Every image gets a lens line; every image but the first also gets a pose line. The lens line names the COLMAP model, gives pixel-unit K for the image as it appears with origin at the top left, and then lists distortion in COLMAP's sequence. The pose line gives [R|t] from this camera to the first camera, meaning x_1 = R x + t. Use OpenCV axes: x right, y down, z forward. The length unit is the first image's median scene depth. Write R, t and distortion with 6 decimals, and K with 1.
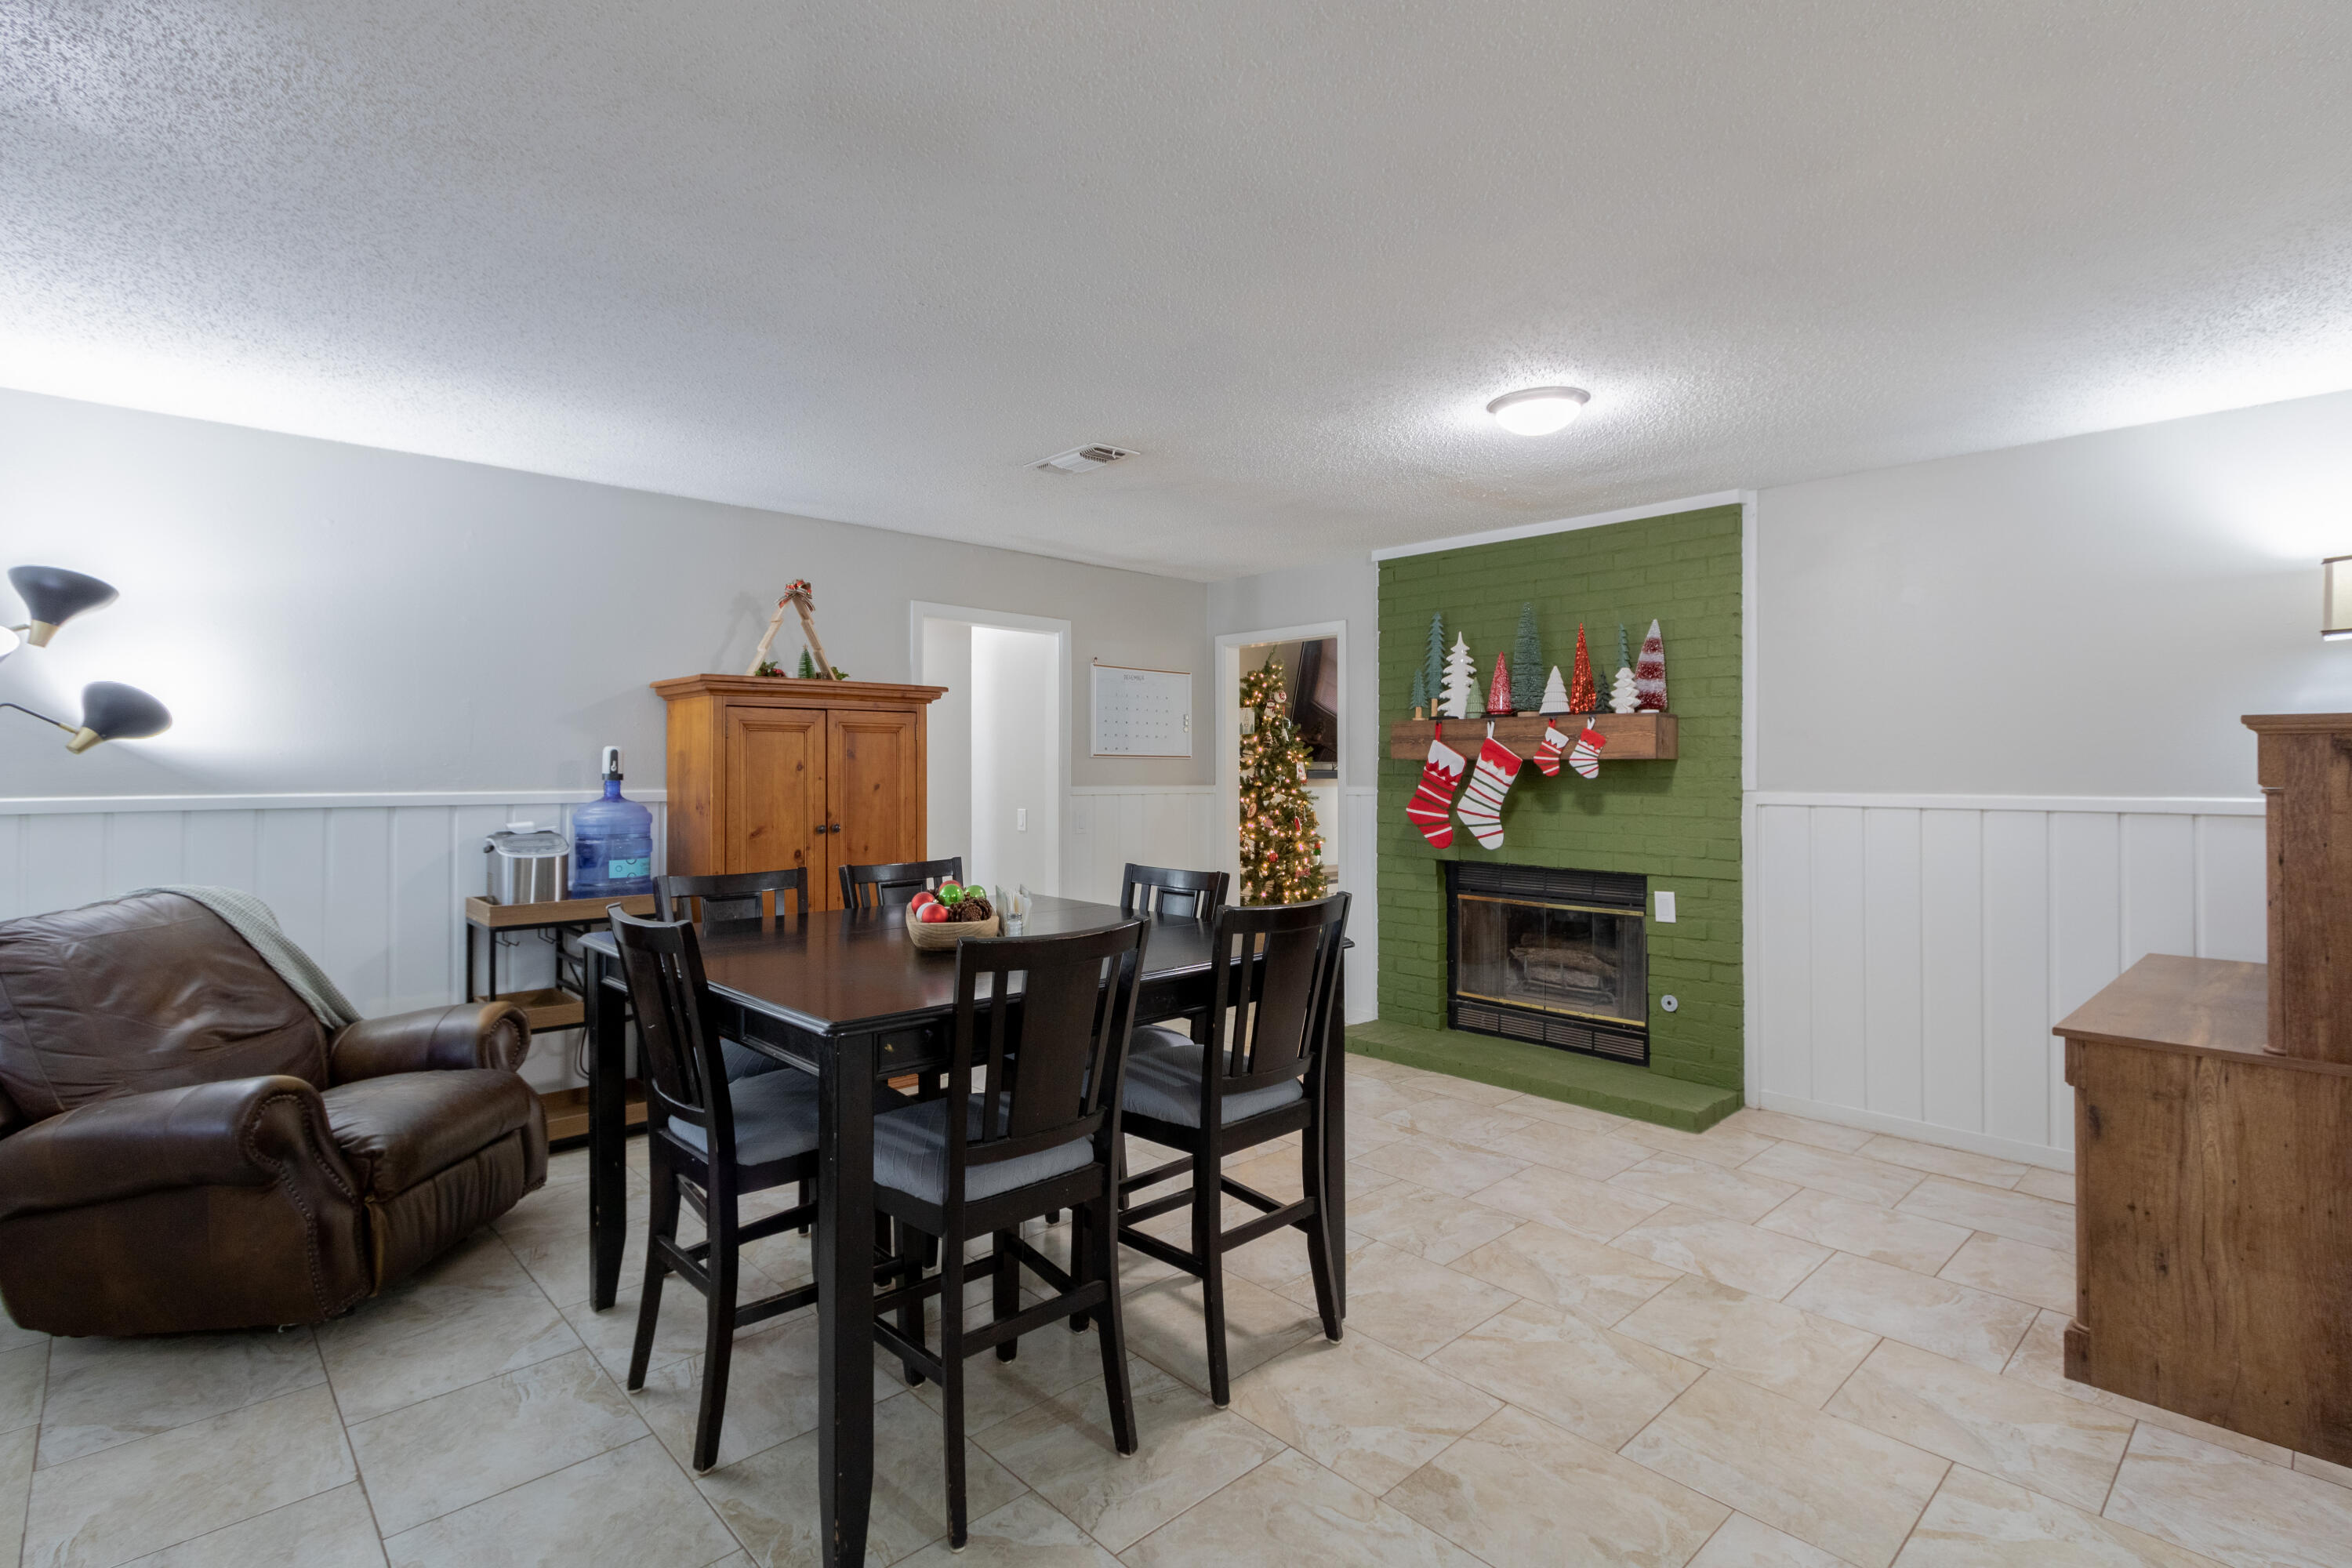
lens RADIAL K [[1122.4, 0, 1198.5], [0, 1122.4, 777.9], [0, 0, 1]] dist [0.000195, 0.000382]
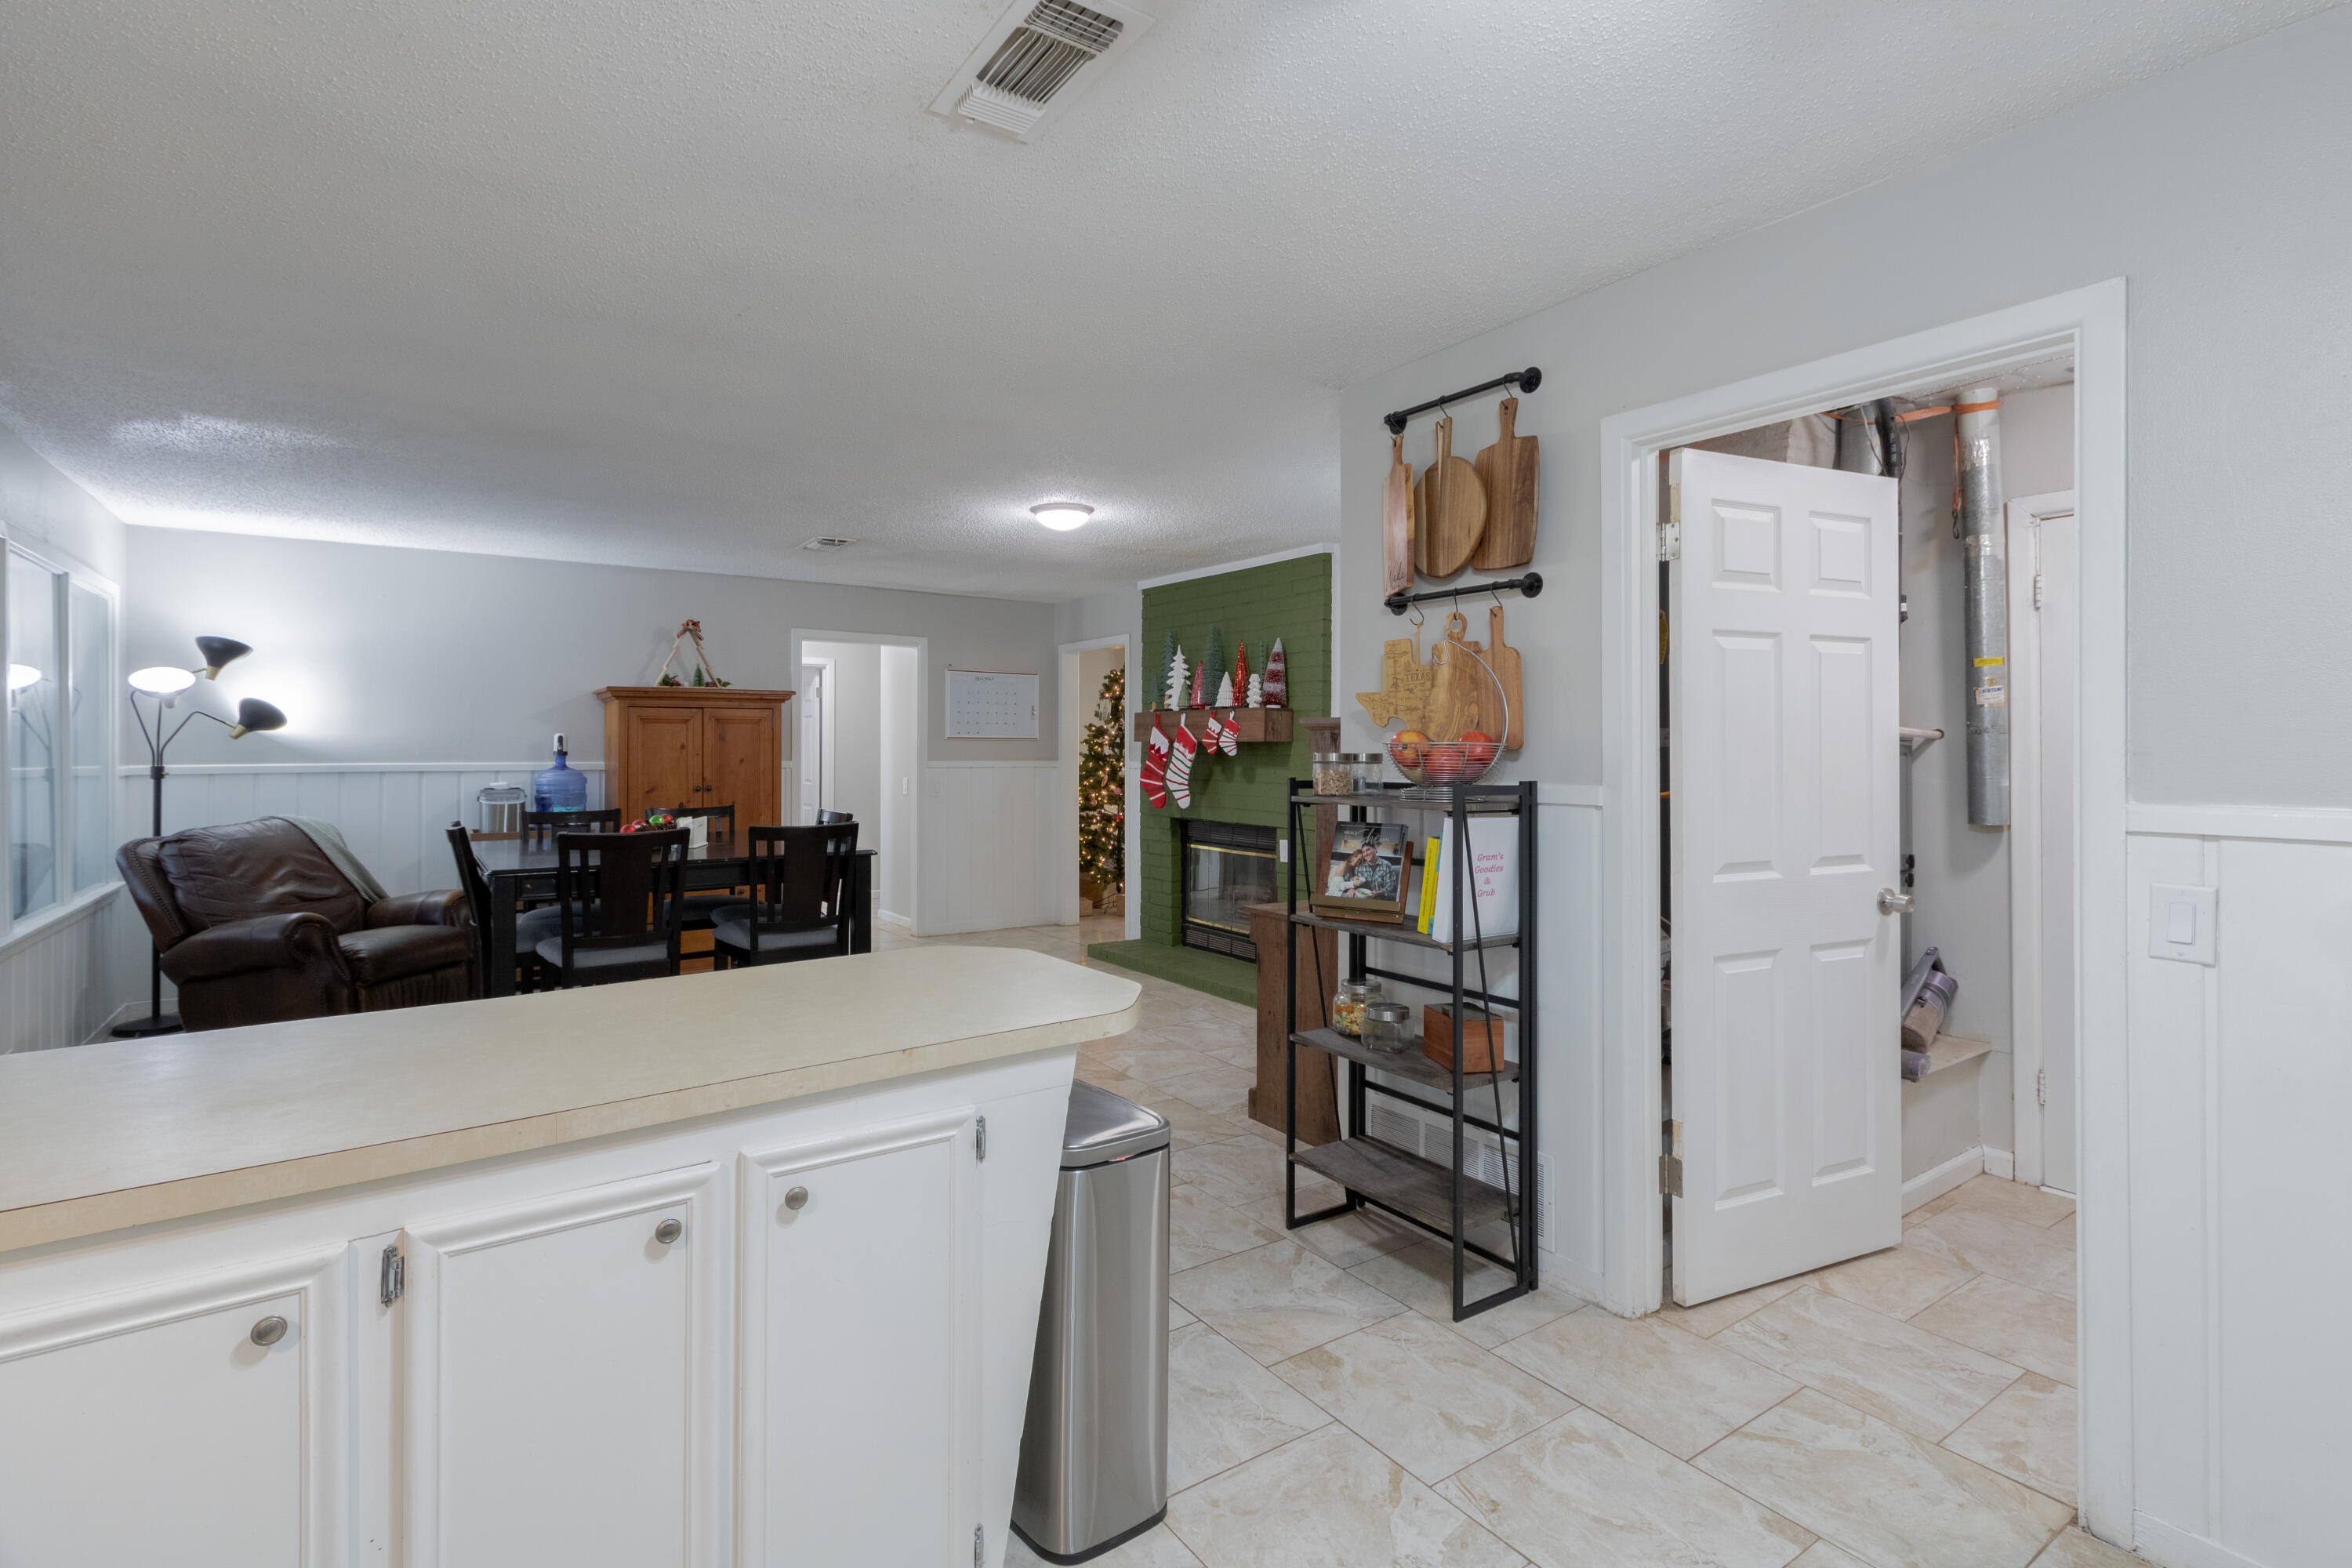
lens RADIAL K [[1107.7, 0, 1171.4], [0, 1107.7, 756.2], [0, 0, 1]] dist [0.007651, -0.000214]
pose [[0.988433, 0.002284, -0.151641, 0.480238], [-0.002140, 0.999997, 0.001114, -0.000492], [0.151643, -0.000776, 0.988435, -0.335775]]
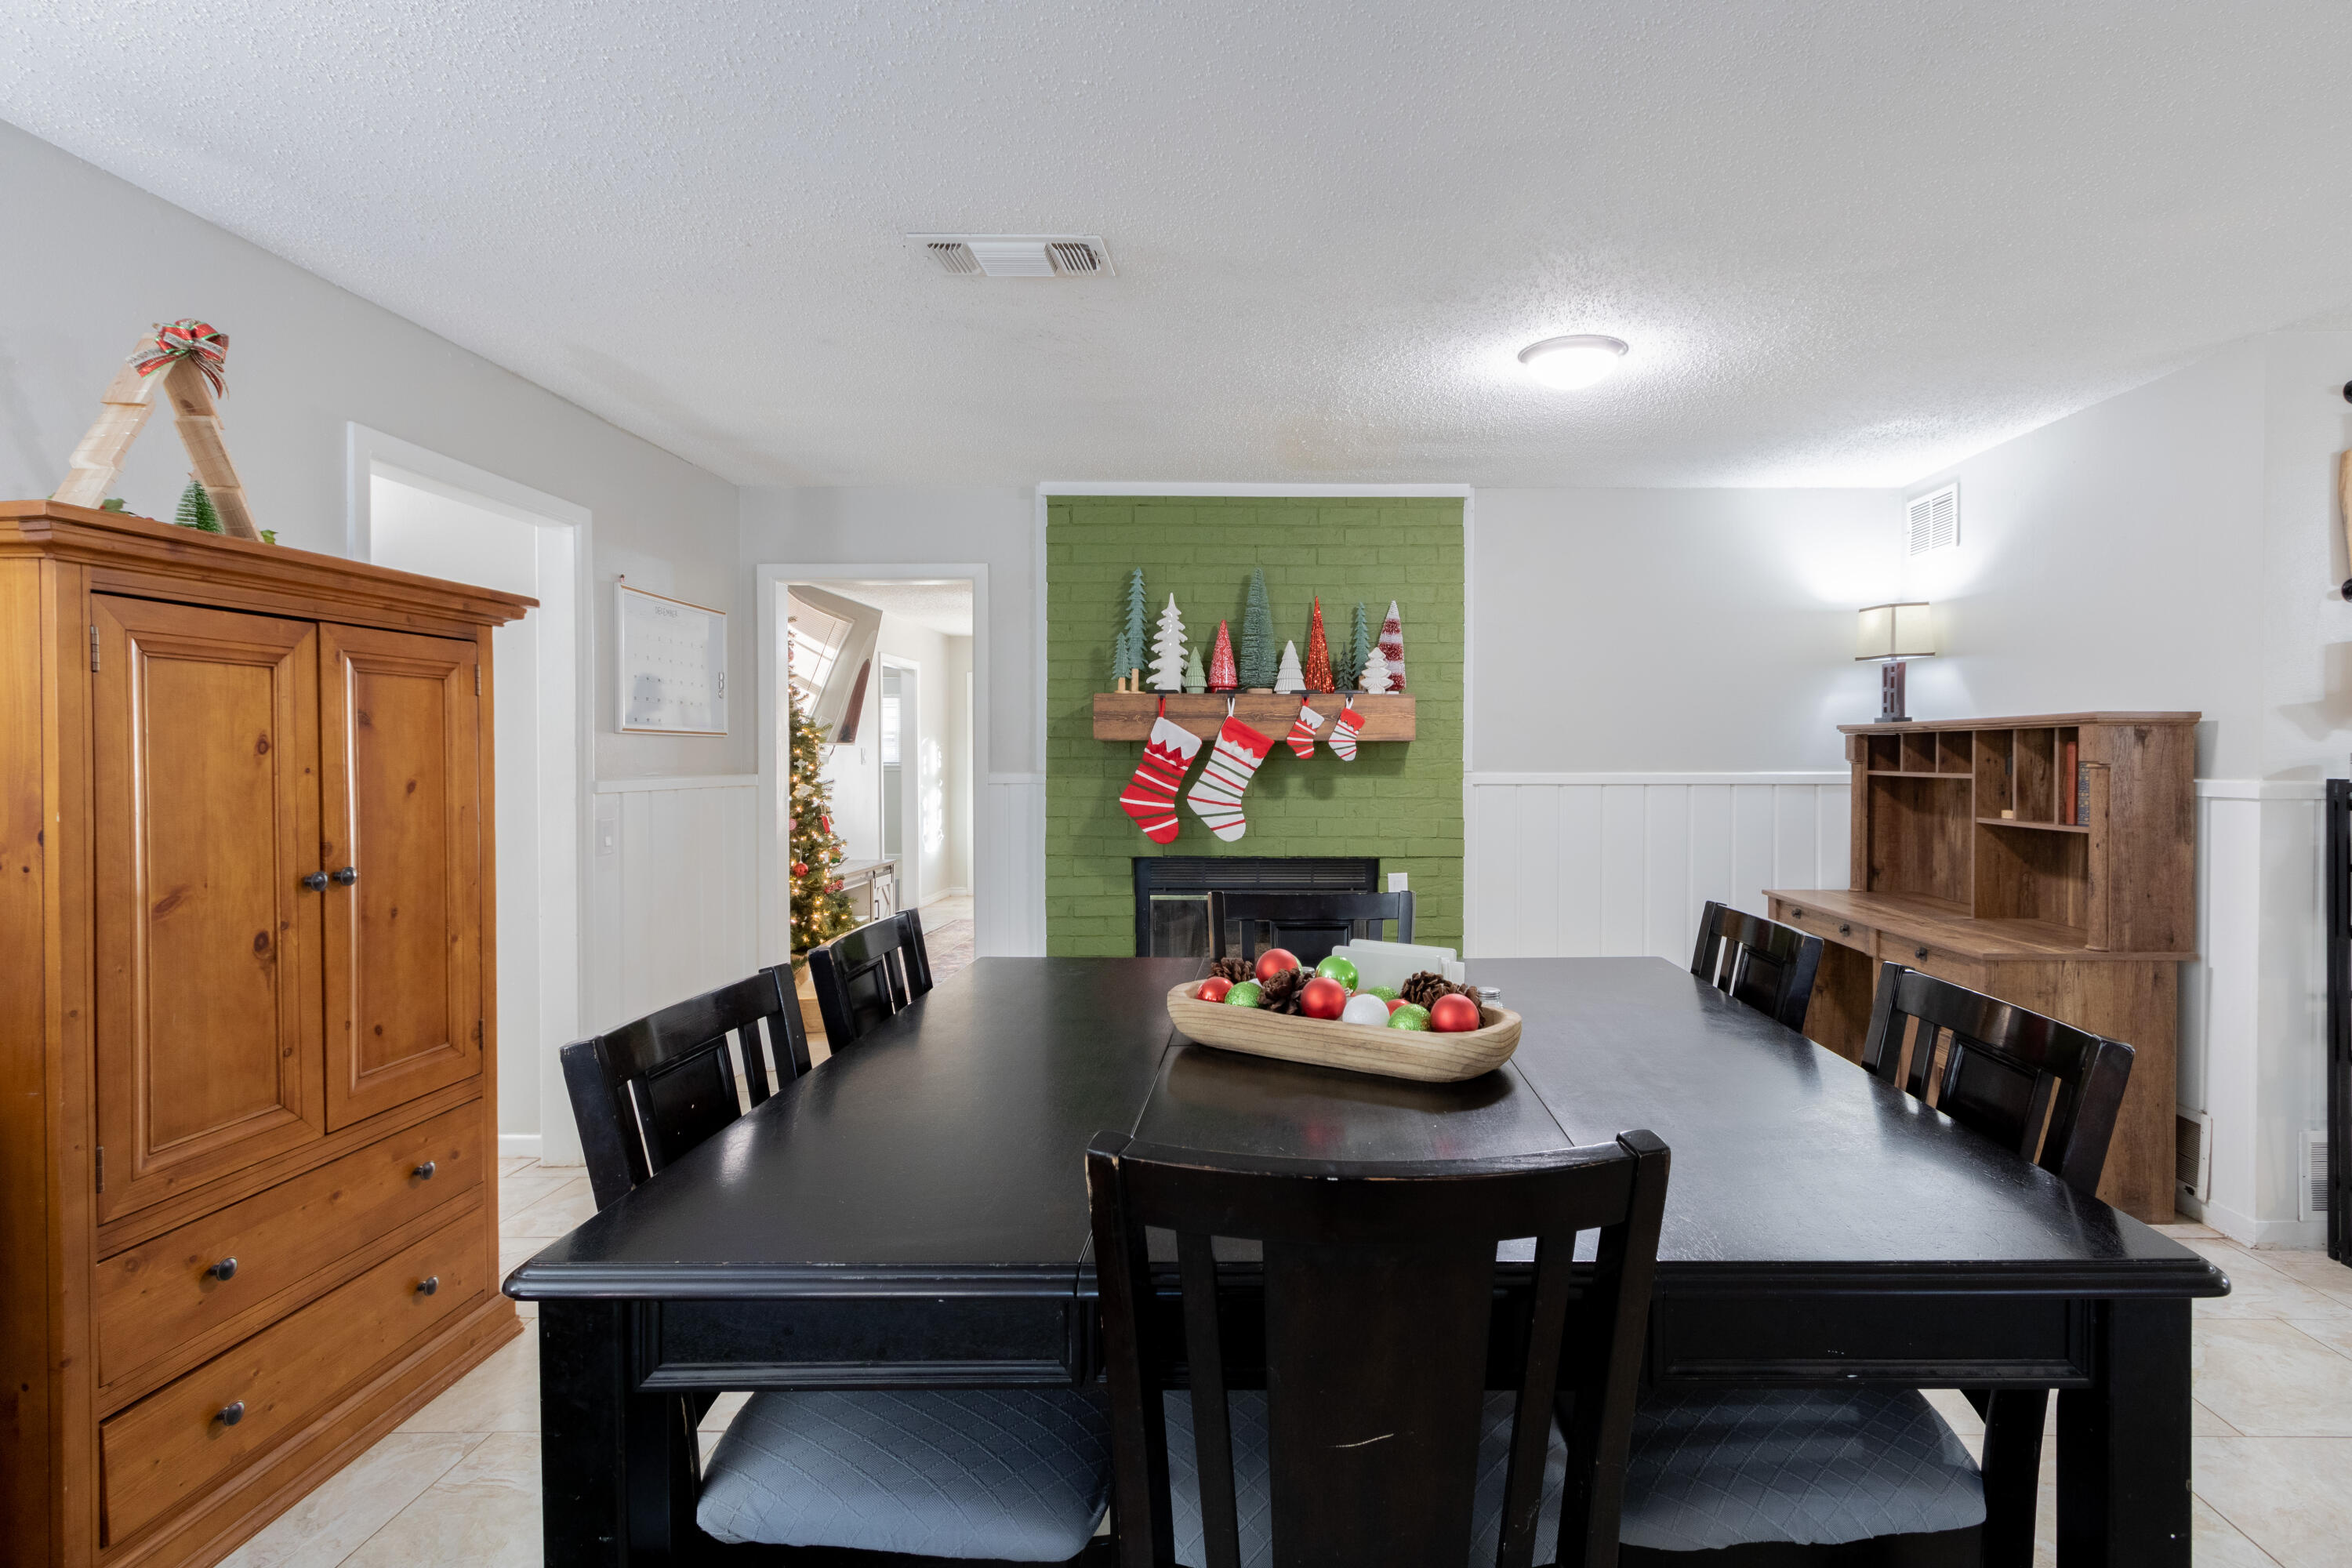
lens RADIAL K [[1124.5, 0, 1287.2], [0, 1124.5, 773.1], [0, 0, 1]] dist [0.004733, 0.000088]
pose [[0.687257, -0.013730, 0.726285, -0.383208], [0.006280, 0.999896, 0.012960, -0.001879], [-0.726387, -0.004346, 0.687272, 0.380476]]
